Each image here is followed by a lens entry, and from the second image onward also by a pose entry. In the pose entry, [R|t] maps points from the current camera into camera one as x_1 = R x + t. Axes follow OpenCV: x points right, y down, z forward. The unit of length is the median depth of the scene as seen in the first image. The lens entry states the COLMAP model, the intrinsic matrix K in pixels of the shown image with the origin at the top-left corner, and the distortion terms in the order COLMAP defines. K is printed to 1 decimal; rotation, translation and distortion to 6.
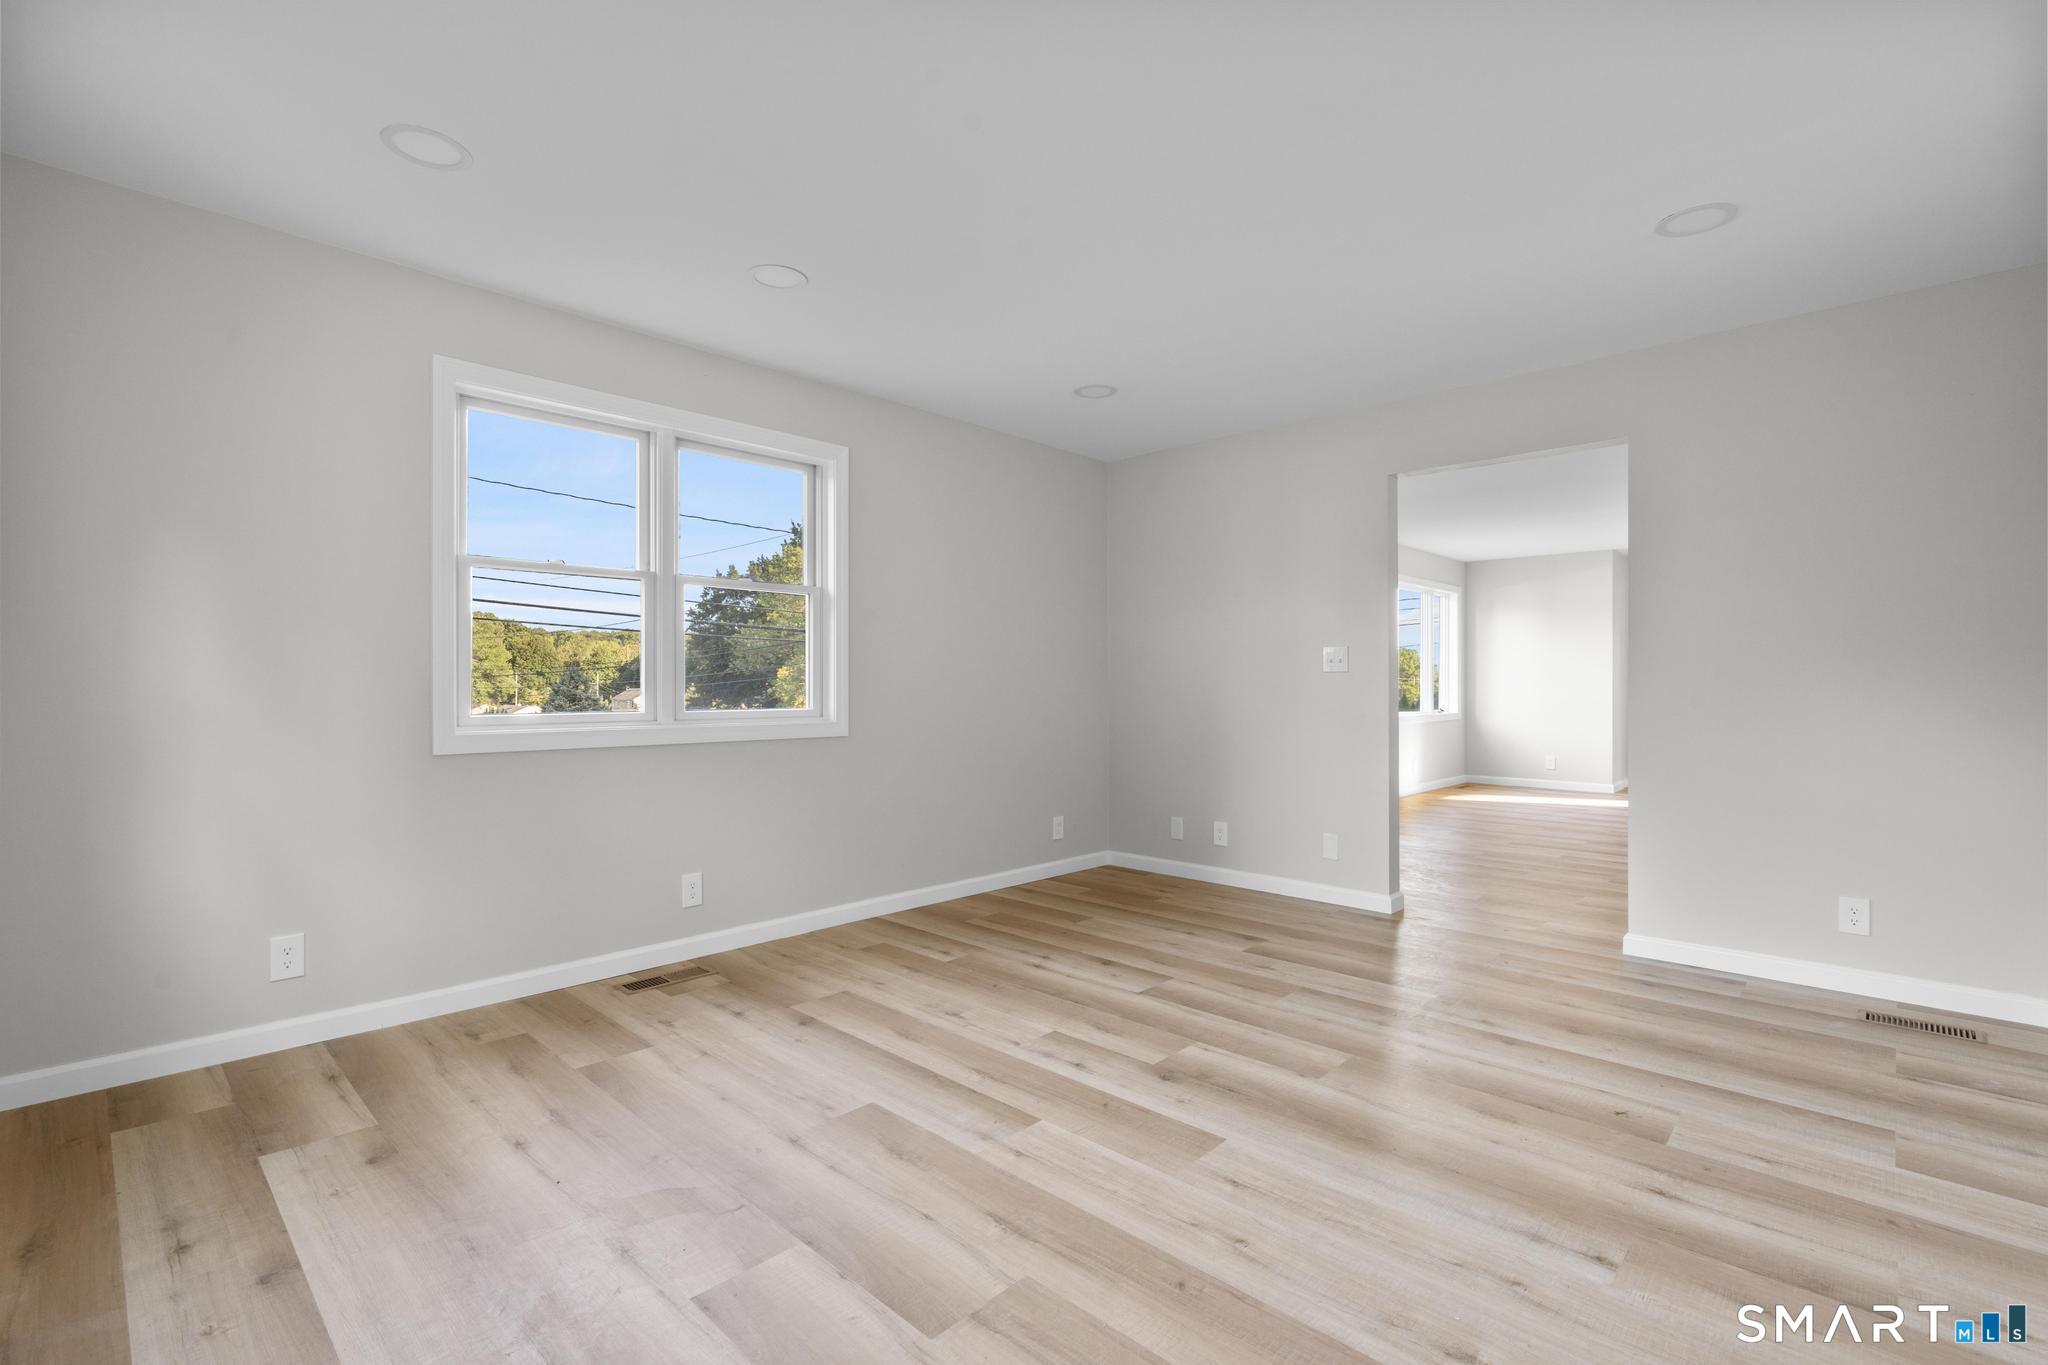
lens RADIAL K [[905.7, 0, 1024.0], [0, 905.7, 682.5], [0, 0, 1]] dist [-0.001660, -0.000247]
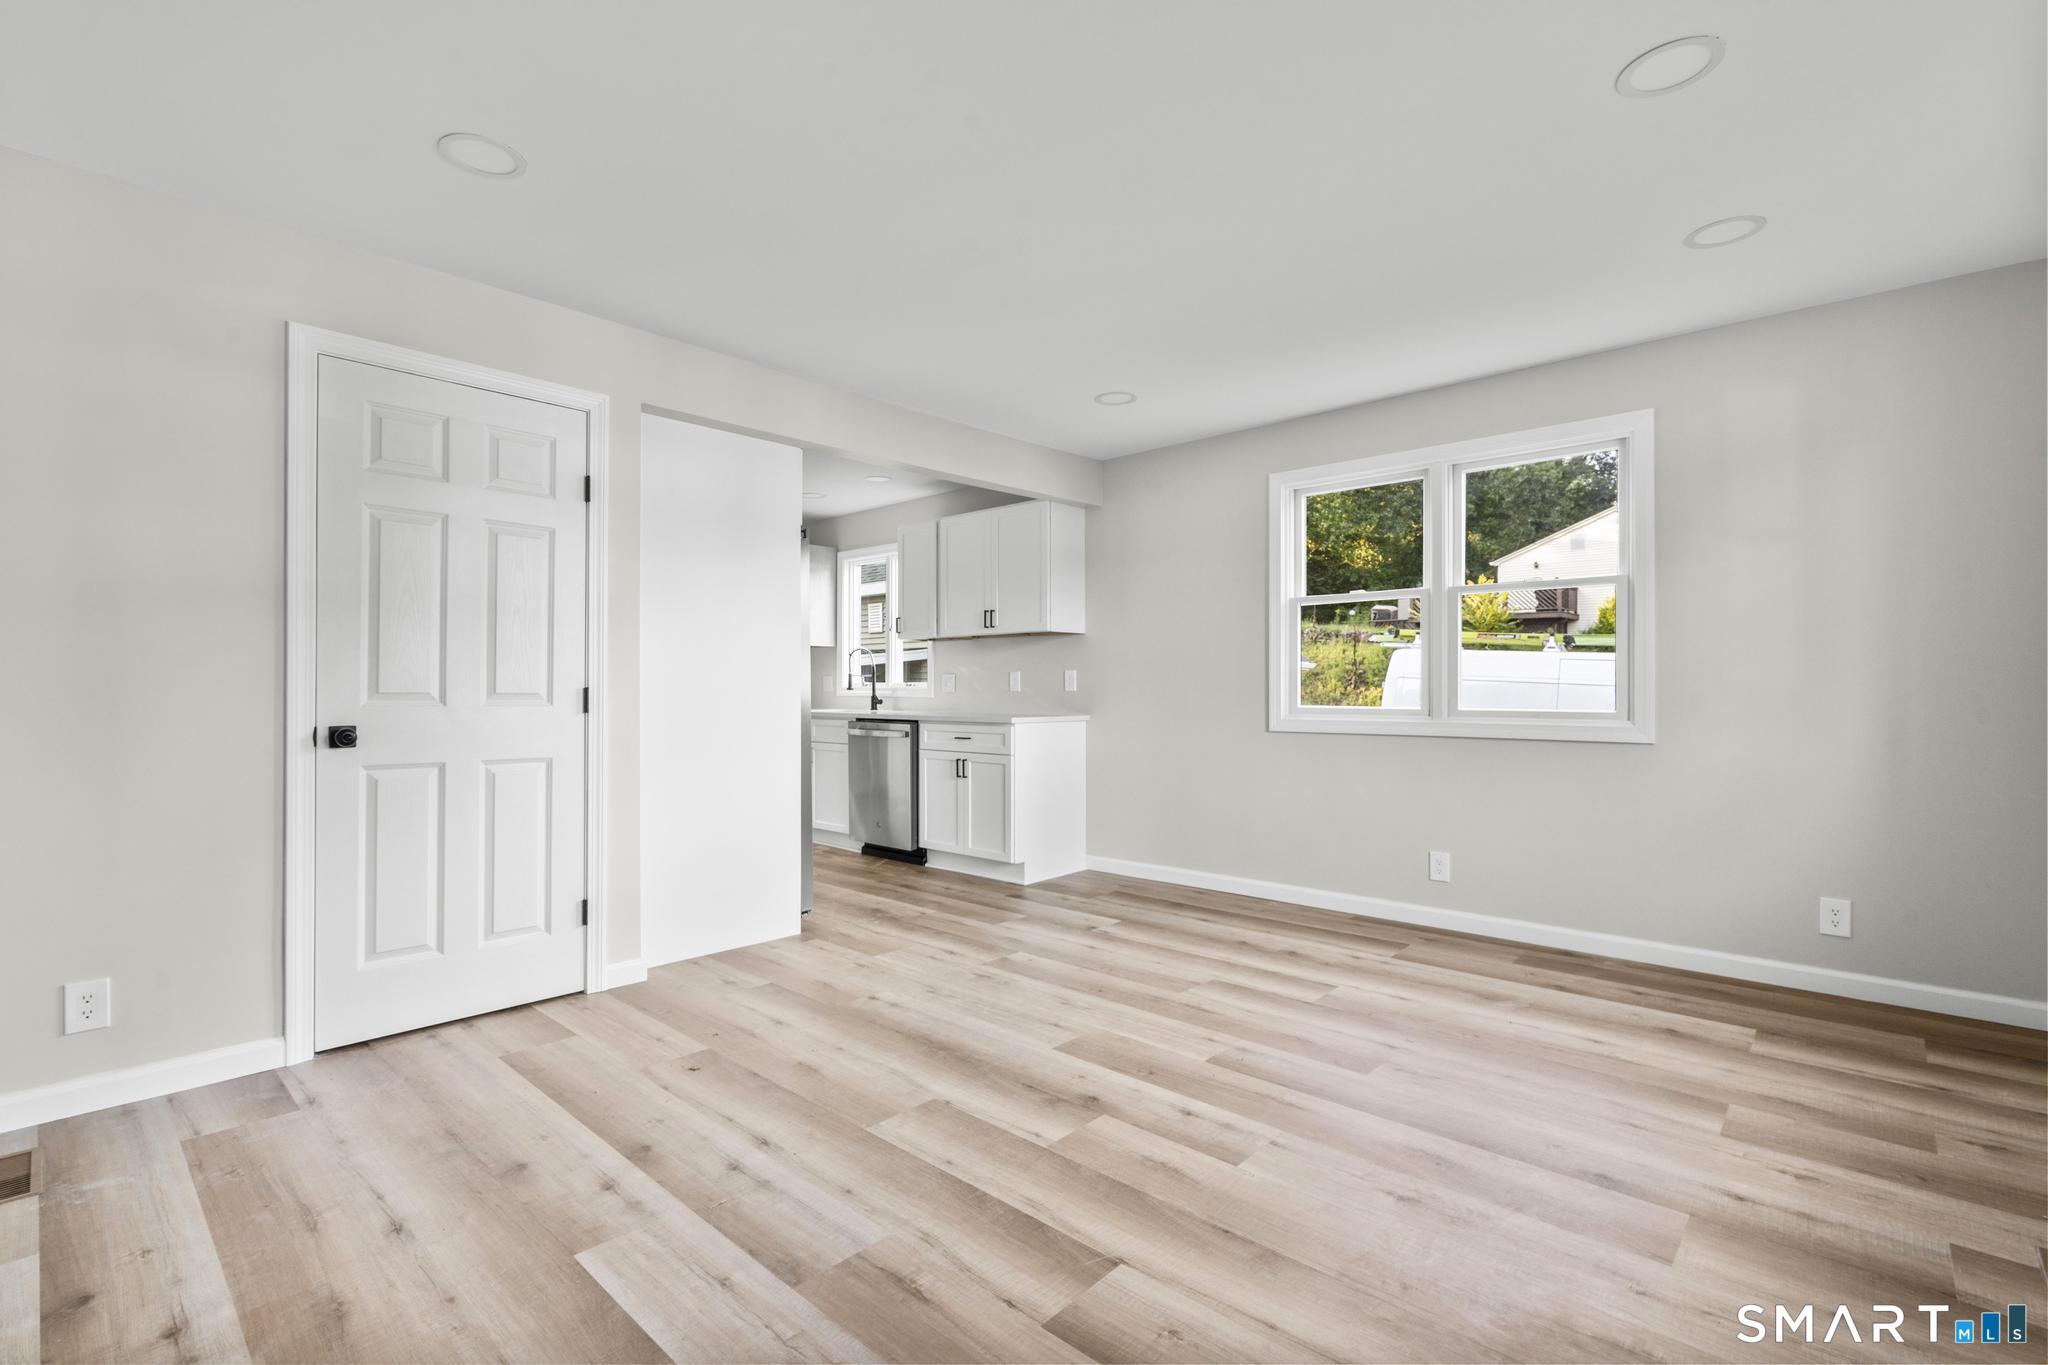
lens RADIAL K [[905.7, 0, 1024.0], [0, 905.7, 682.5], [0, 0, 1]] dist [-0.001660, -0.000247]
pose [[-0.999866, 0.000839, -0.016363, 0.249218], [0.000951, 0.999976, -0.006886, 0.002704], [0.016357, -0.006901, -0.999842, 1.998584]]
